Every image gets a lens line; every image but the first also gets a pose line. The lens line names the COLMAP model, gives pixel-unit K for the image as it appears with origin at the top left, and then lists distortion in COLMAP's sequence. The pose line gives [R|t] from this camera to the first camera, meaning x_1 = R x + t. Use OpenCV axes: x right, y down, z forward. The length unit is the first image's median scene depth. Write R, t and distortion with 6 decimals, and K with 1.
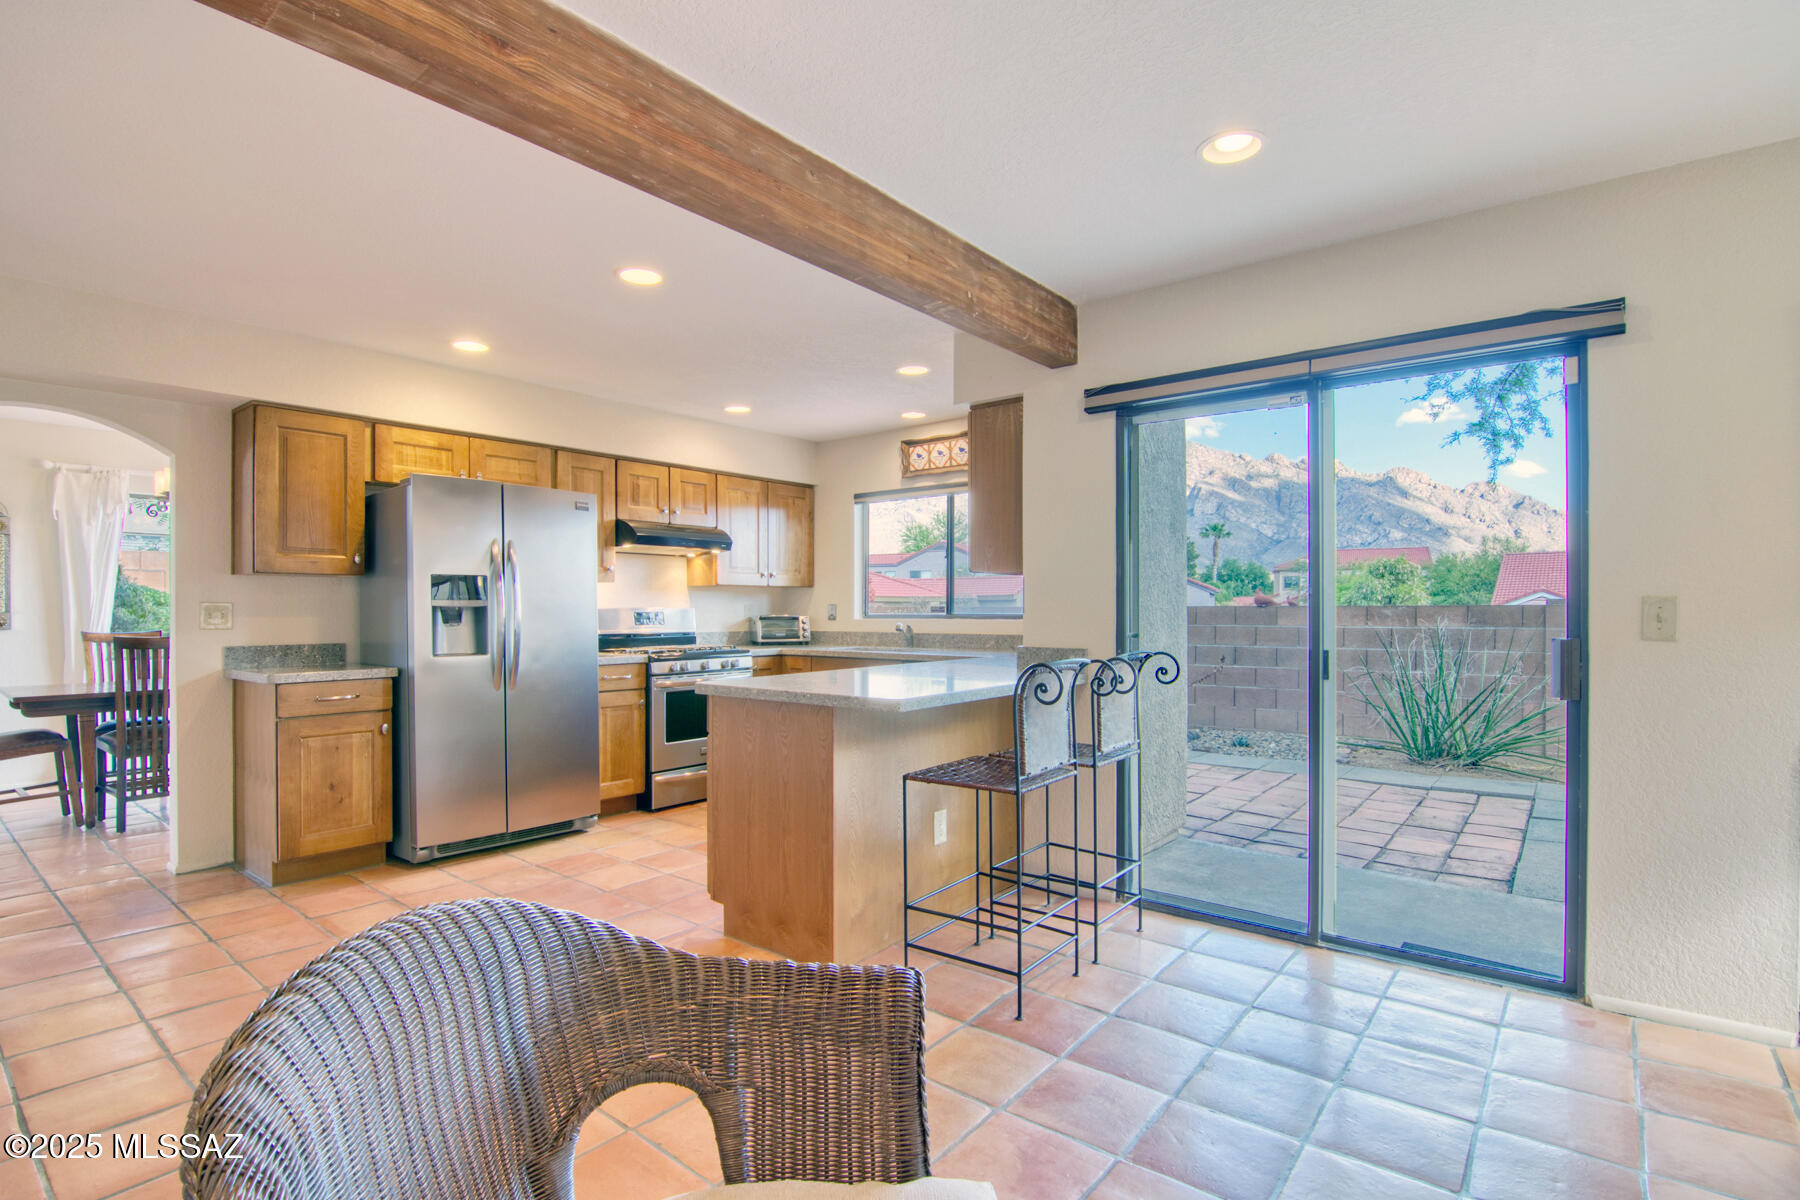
lens RADIAL K [[864.0, 0, 901.5], [0, 864.0, 609.4], [0, 0, 1]] dist [-0.008411, -0.010660]
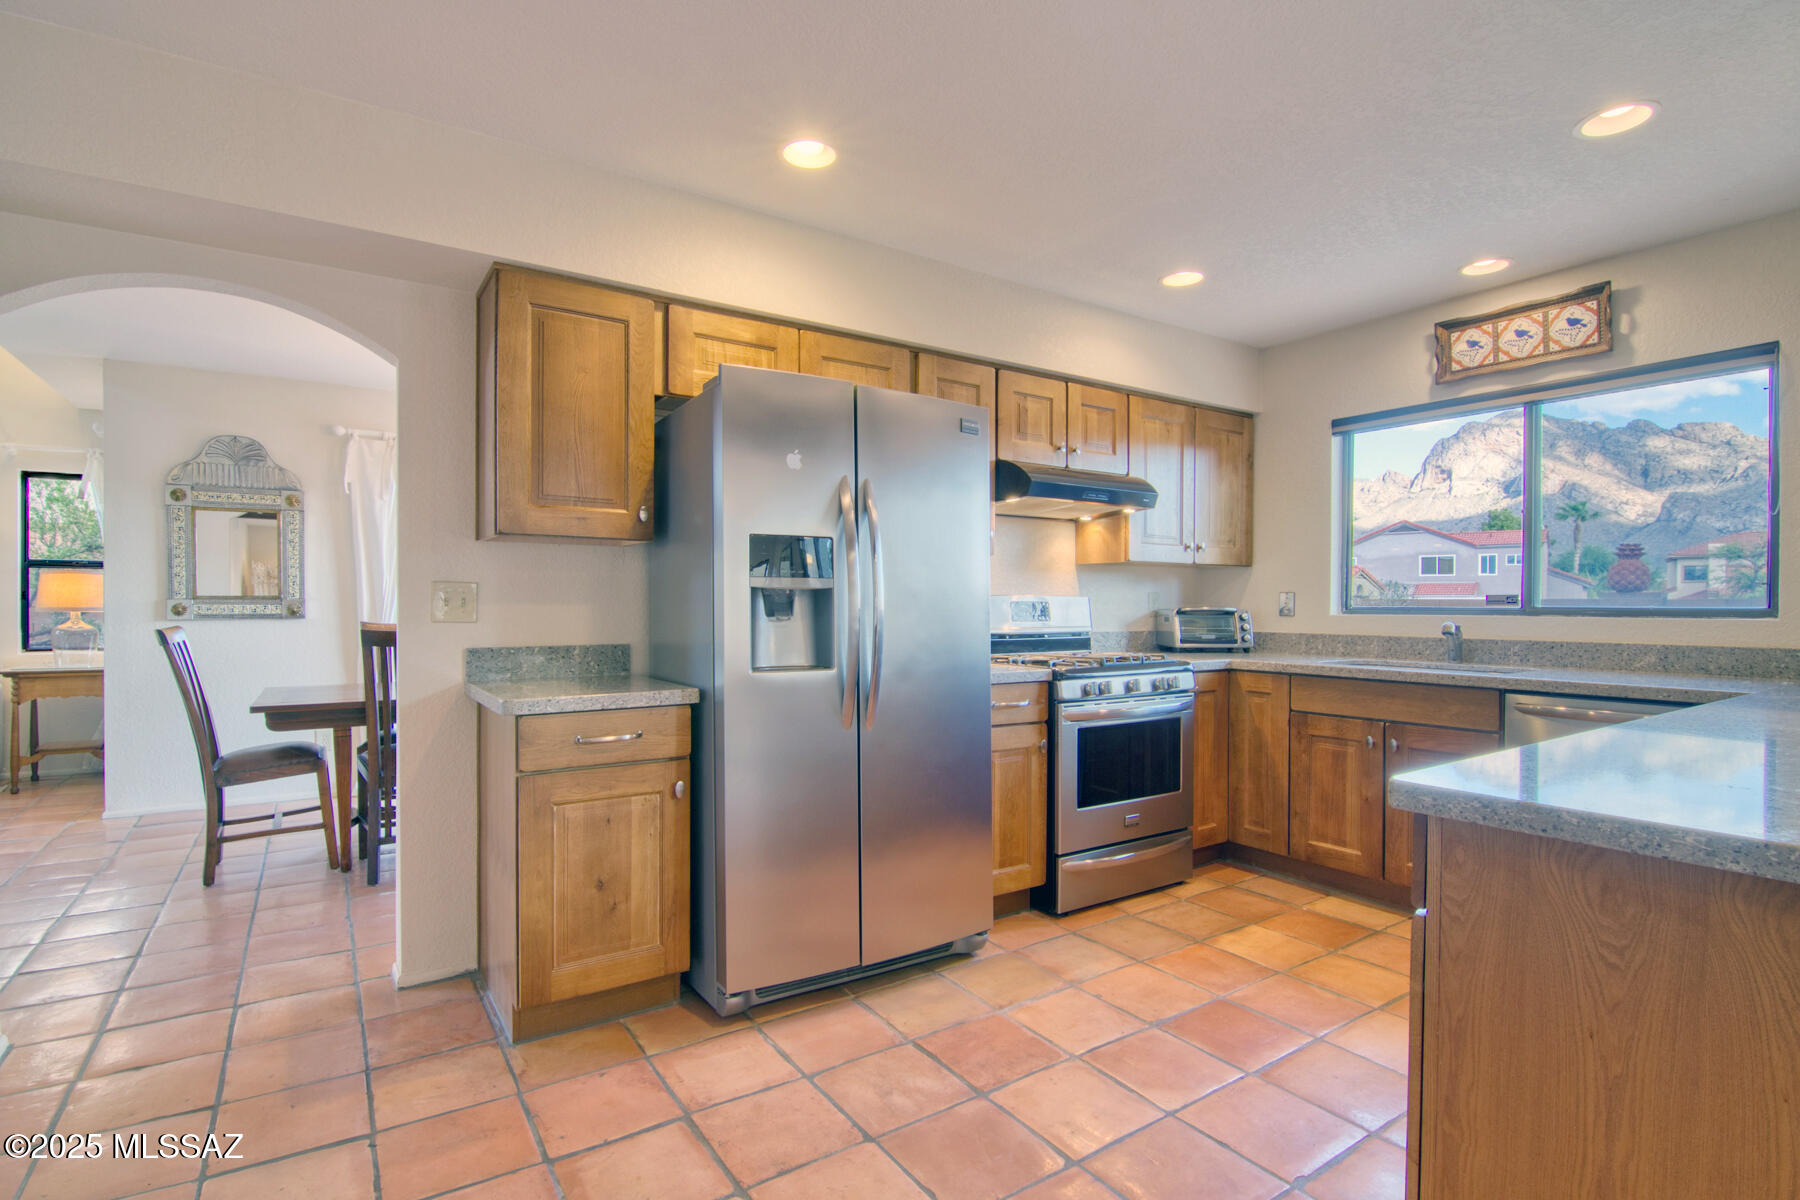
lens RADIAL K [[864.0, 0, 896.4], [0, 864.0, 609.9], [0, 0, 1]] dist [-0.008411, -0.010660]
pose [[0.953307, 0.007171, -0.301917, -0.220415], [-0.005099, 0.999958, 0.007651, 0.005537], [0.301959, -0.005755, 0.953304, 0.378075]]
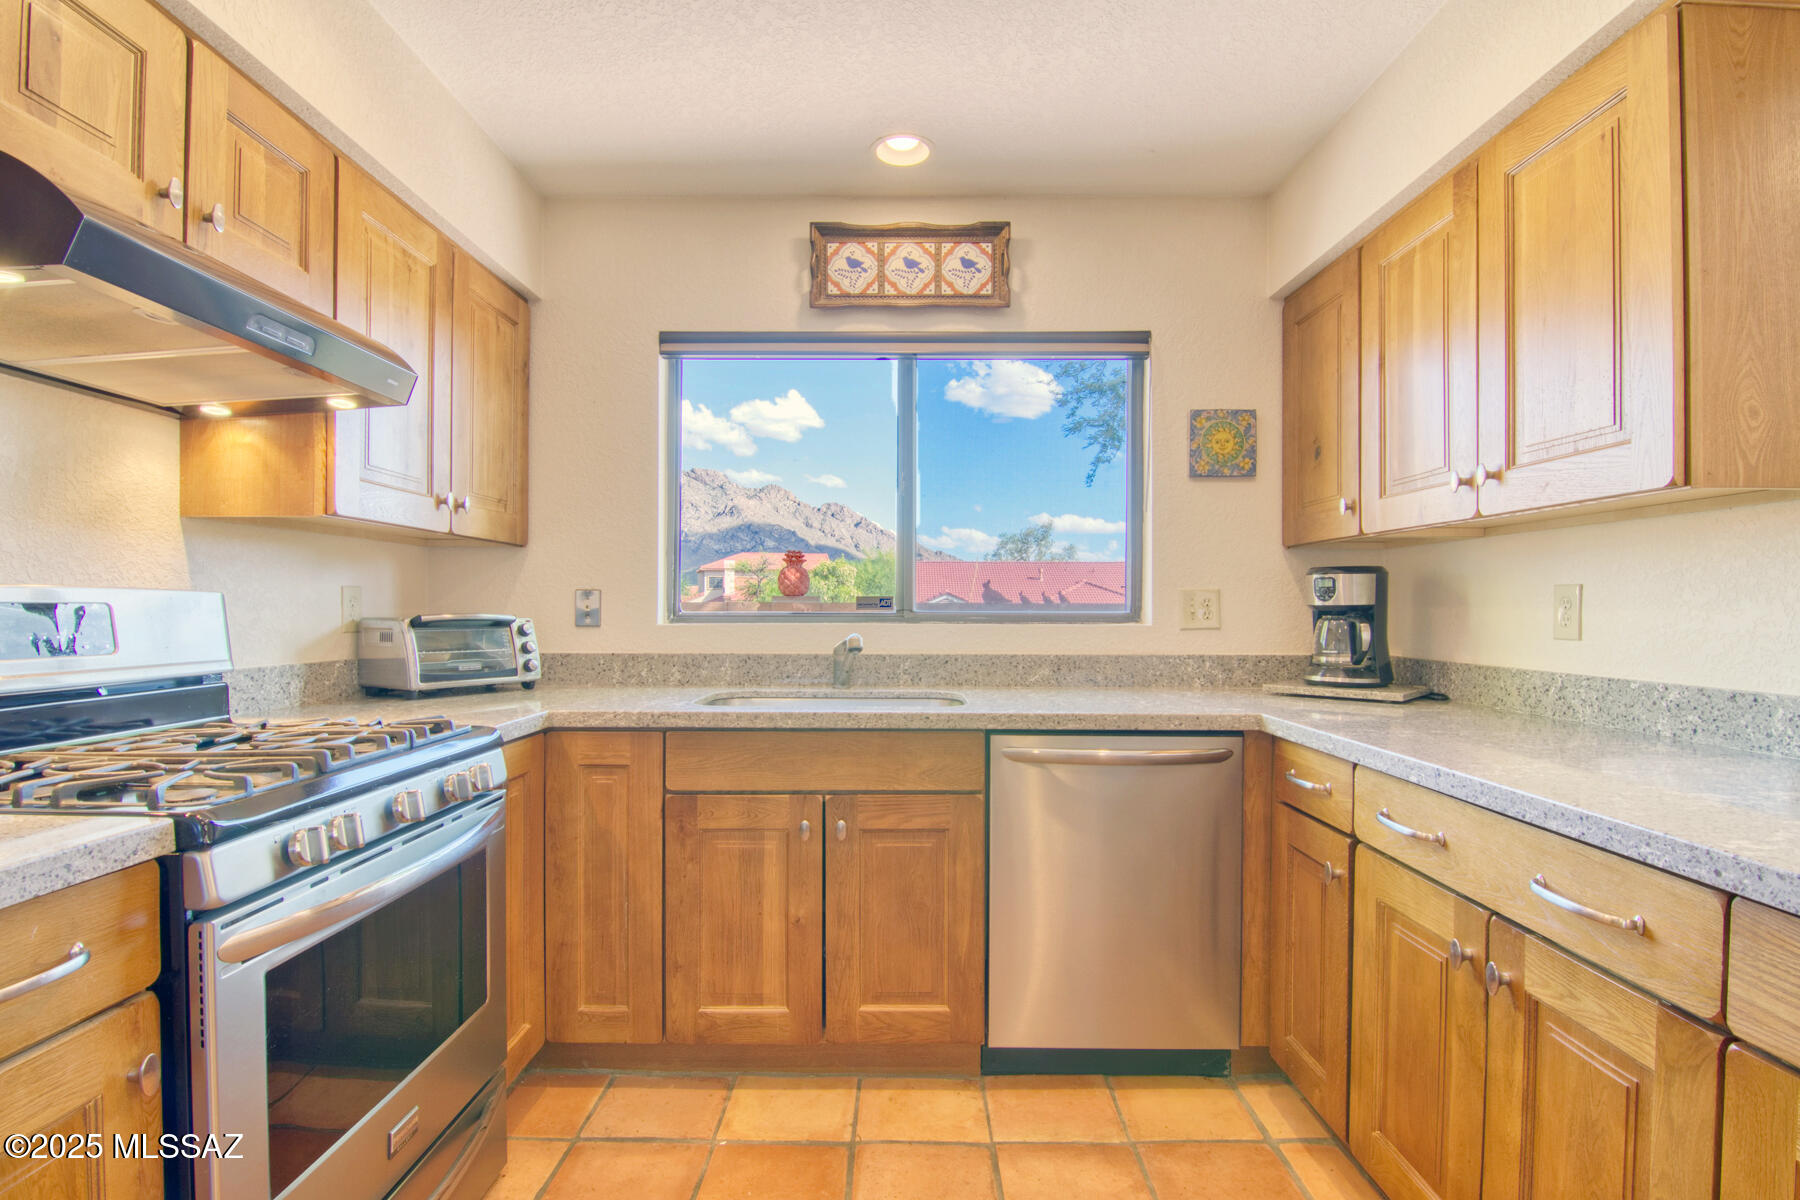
lens RADIAL K [[864.0, 0, 896.2], [0, 864.0, 610.0], [0, 0, 1]] dist [-0.008411, -0.010660]
pose [[0.784577, 0.003088, 0.620023, -0.296248], [-0.004127, 0.999991, 0.000242, 0.004609], [-0.620017, -0.002748, 0.784583, 0.770923]]
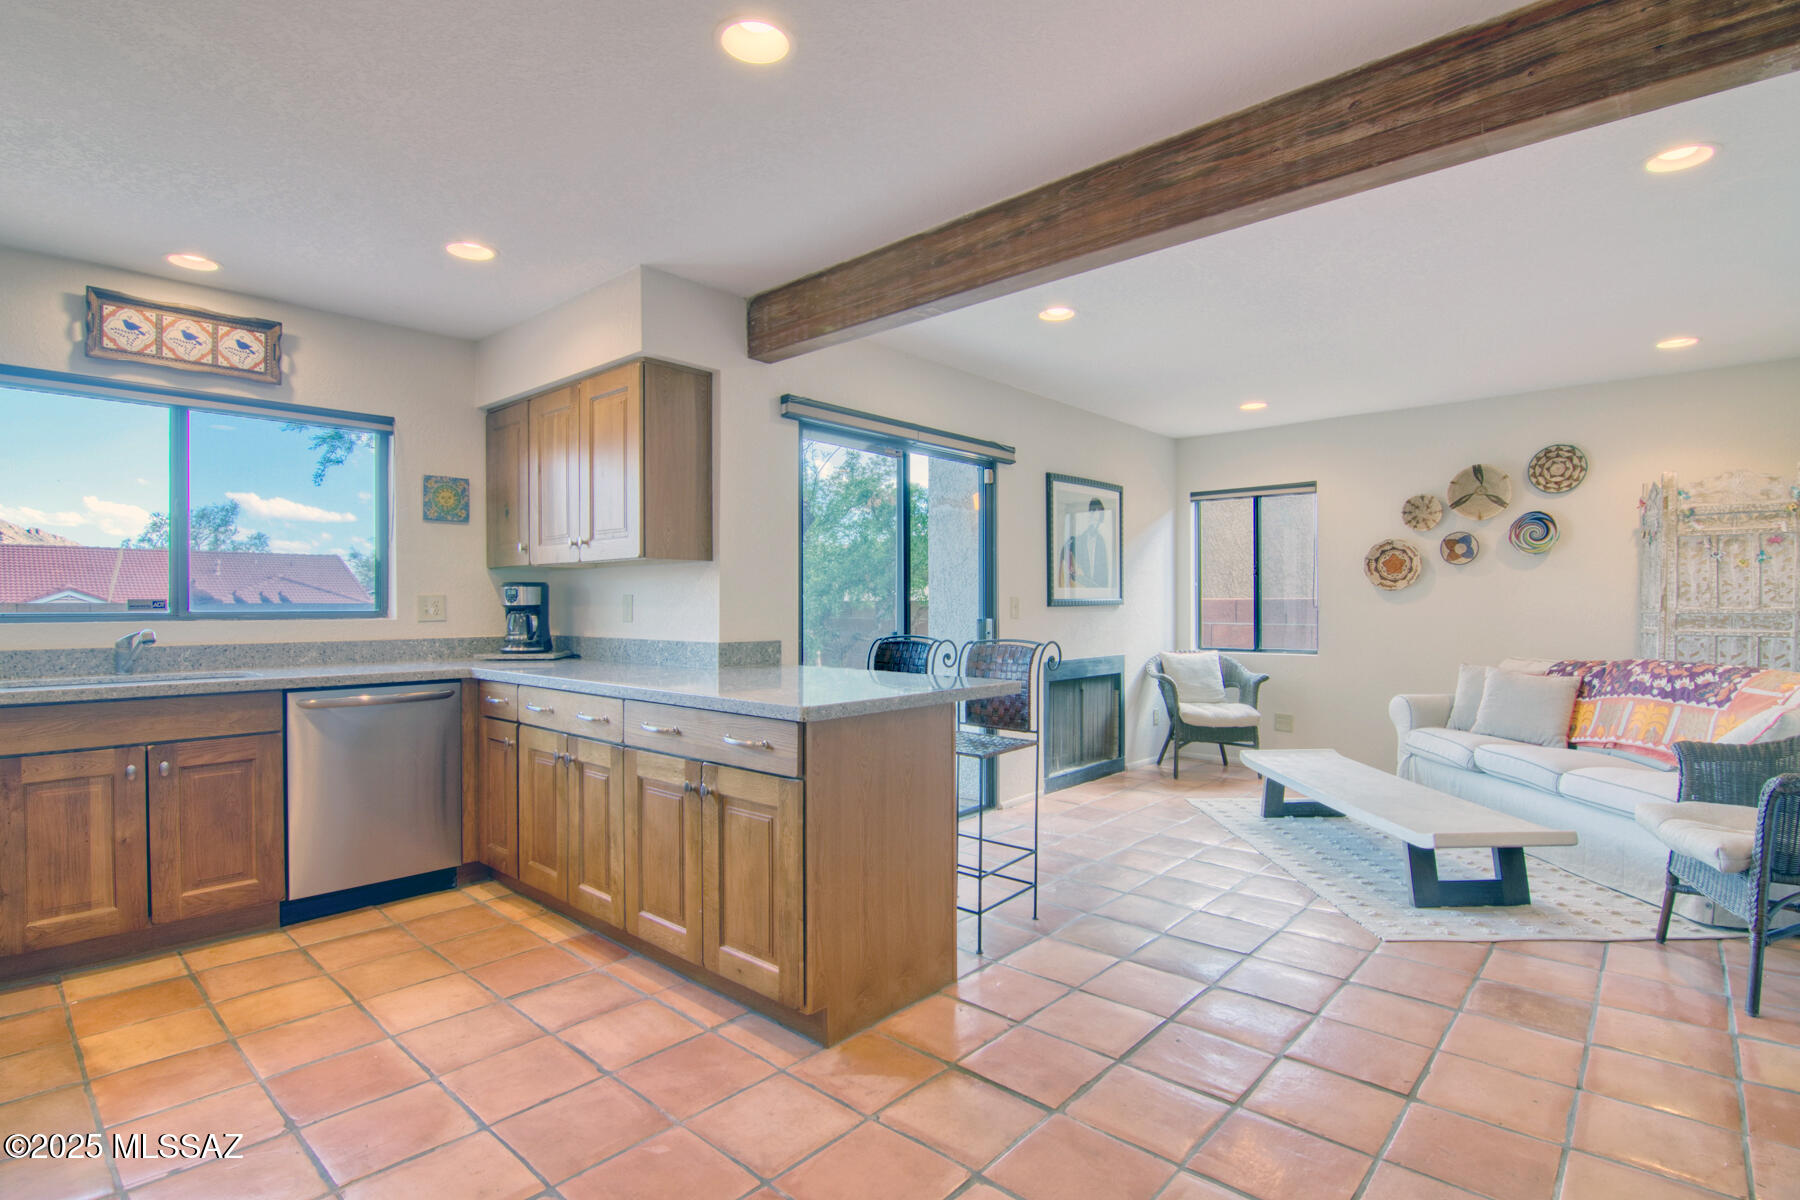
lens RADIAL K [[864.0, 0, 898.8], [0, 864.0, 609.9], [0, 0, 1]] dist [-0.008411, -0.010660]
pose [[0.056042, -0.003048, 0.998424, -0.604764], [0.003646, 0.999989, 0.002849, 0.004504], [-0.998422, 0.003480, 0.056052, 0.587329]]
